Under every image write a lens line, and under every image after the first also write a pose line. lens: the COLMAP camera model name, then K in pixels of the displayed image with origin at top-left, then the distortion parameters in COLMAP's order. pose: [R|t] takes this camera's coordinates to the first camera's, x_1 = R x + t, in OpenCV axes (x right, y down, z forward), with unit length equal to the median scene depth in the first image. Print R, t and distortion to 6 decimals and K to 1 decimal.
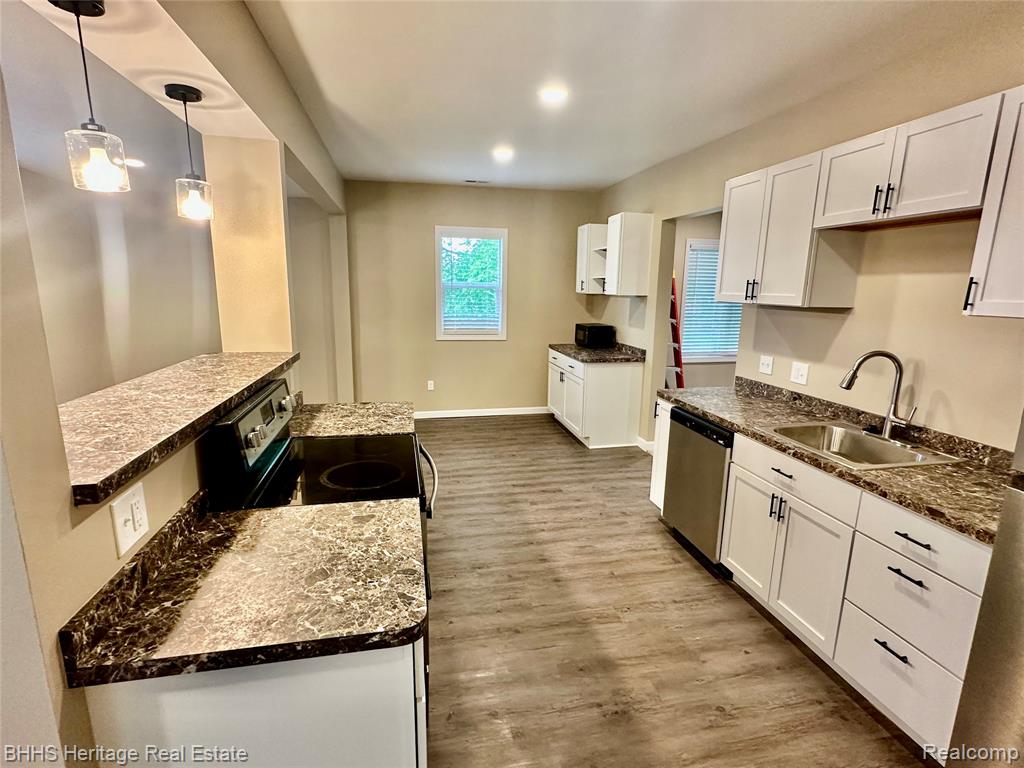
lens RADIAL K [[495.7, 0, 509.0], [0, 495.7, 387.6], [0, 0, 1]] dist [-0.006116, -0.001220]
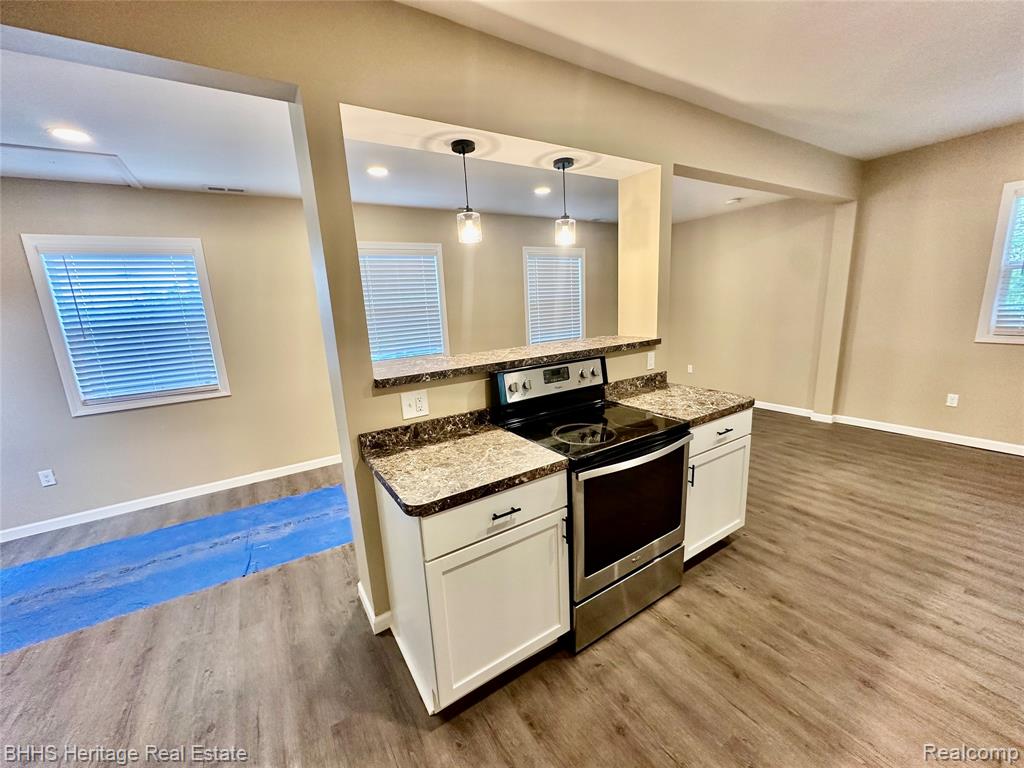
lens RADIAL K [[409.6, 0, 514.3], [0, 409.6, 383.3], [0, 0, 1]] dist [-0.001779, -0.000105]
pose [[0.362313, 0.156777, -0.918776, 0.426561], [-0.131184, 0.984517, 0.116263, -0.035801], [0.922778, 0.078405, 0.377270, 0.319114]]
